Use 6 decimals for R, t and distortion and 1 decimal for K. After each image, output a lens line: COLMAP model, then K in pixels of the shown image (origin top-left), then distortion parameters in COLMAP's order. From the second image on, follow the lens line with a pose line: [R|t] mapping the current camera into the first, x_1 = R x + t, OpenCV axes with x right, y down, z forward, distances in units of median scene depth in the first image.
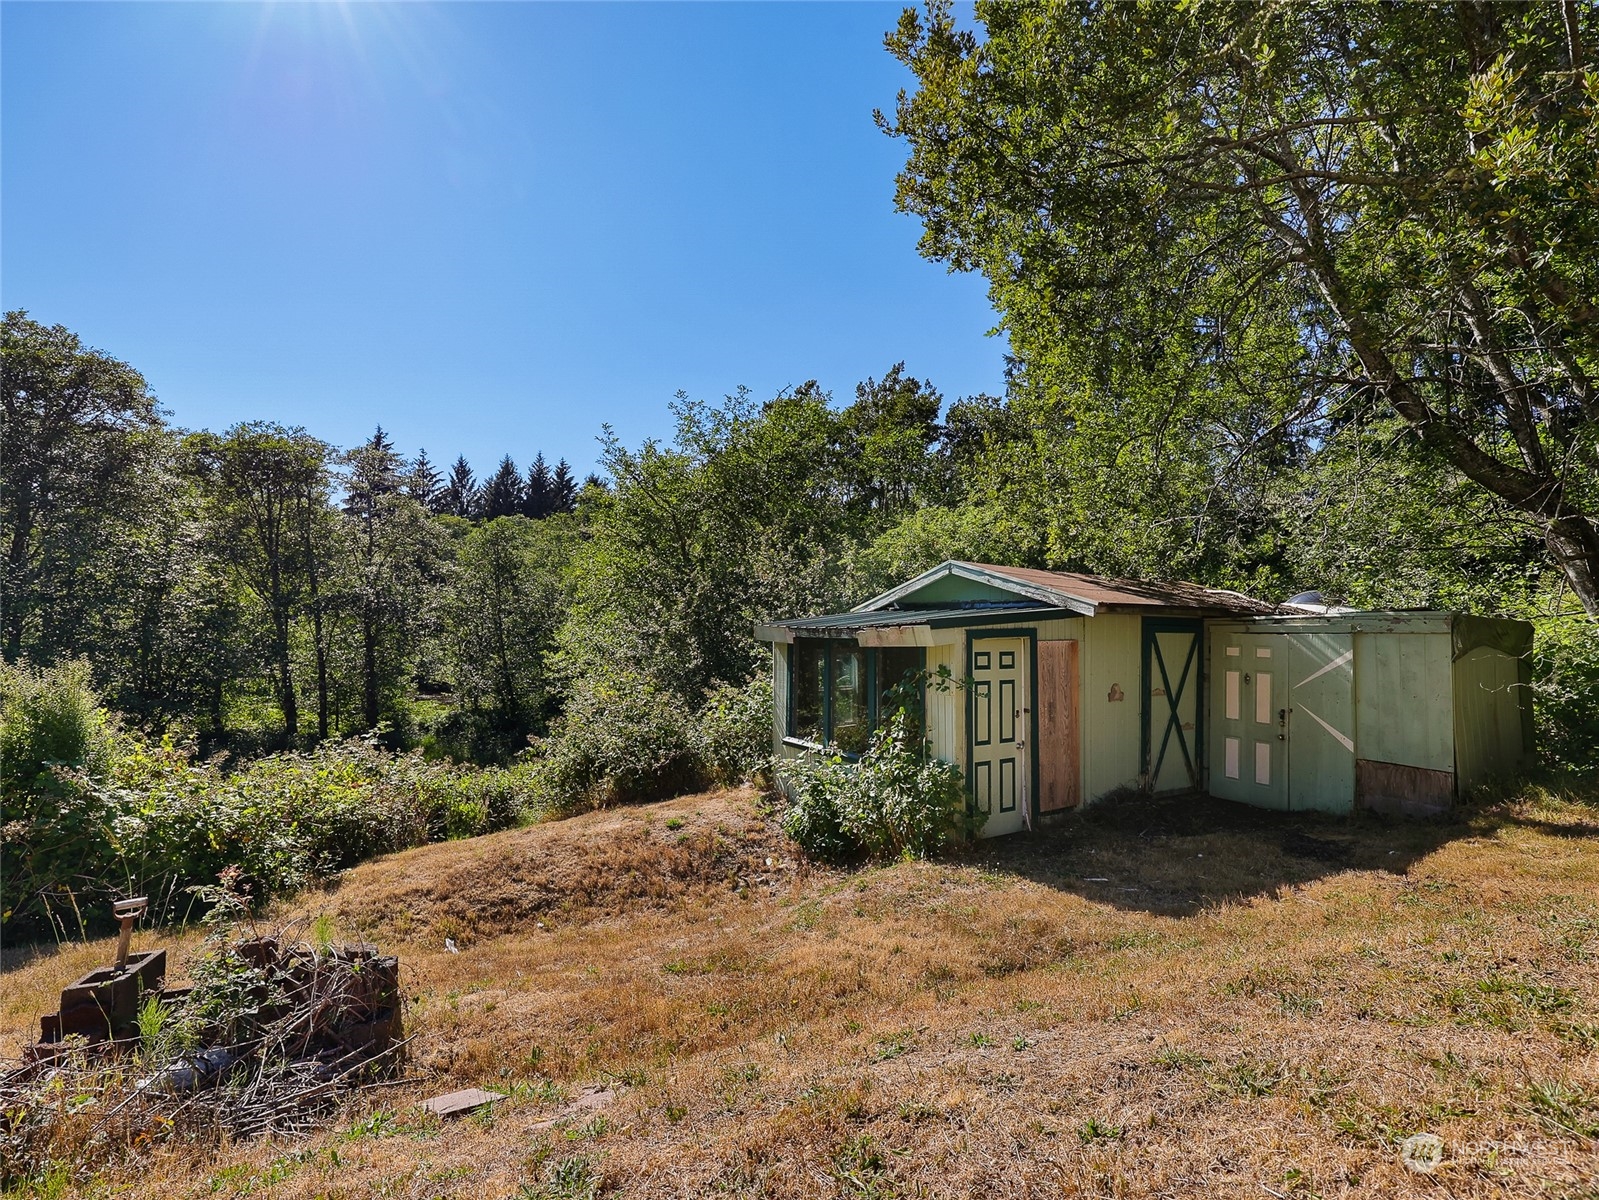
lens RADIAL K [[742.6, 0, 808.7], [0, 742.6, 594.7], [0, 0, 1]] dist [0.002932, 0.000906]
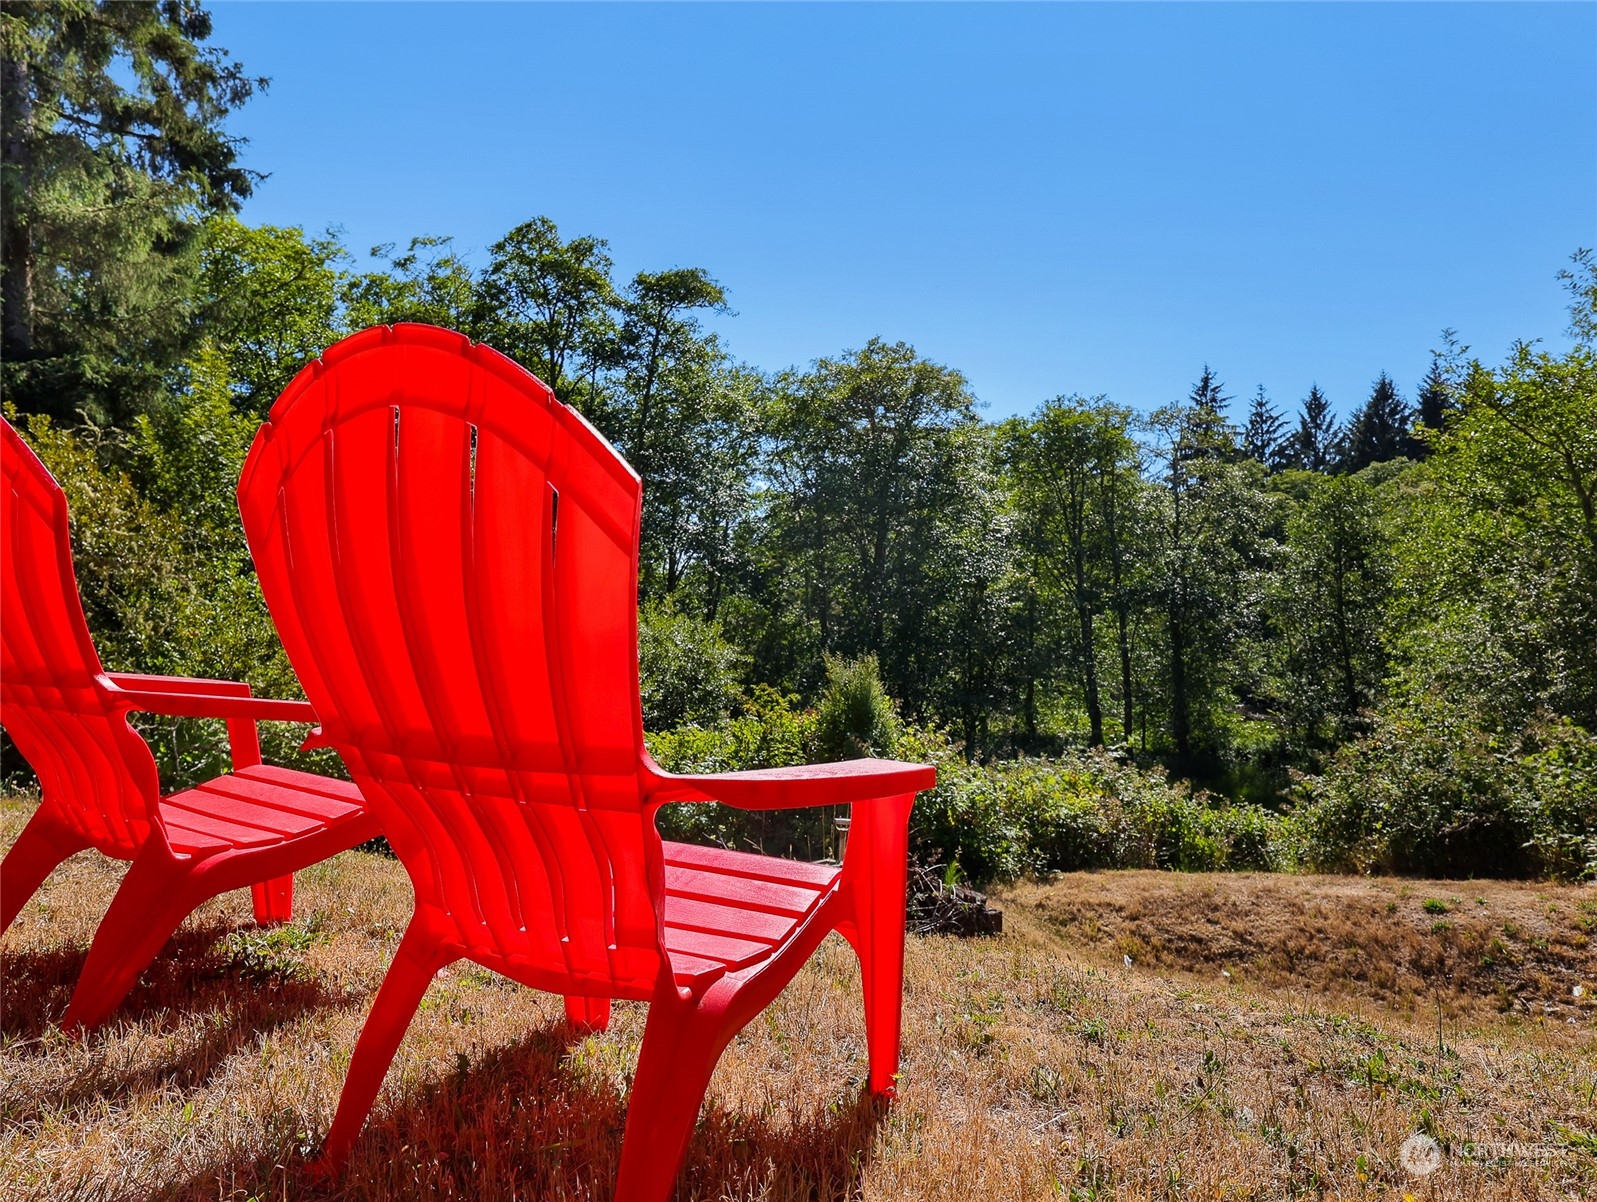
lens RADIAL K [[1093.1, 0, 793.0], [0, 1093.1, 601.7], [0, 0, 1]] dist [0.012647, 0.002404]
pose [[0.594337, -0.006075, -0.804193, 0.294260], [0.027586, 0.999537, 0.012837, -0.020200], [0.803743, -0.029814, 0.594229, -0.130760]]
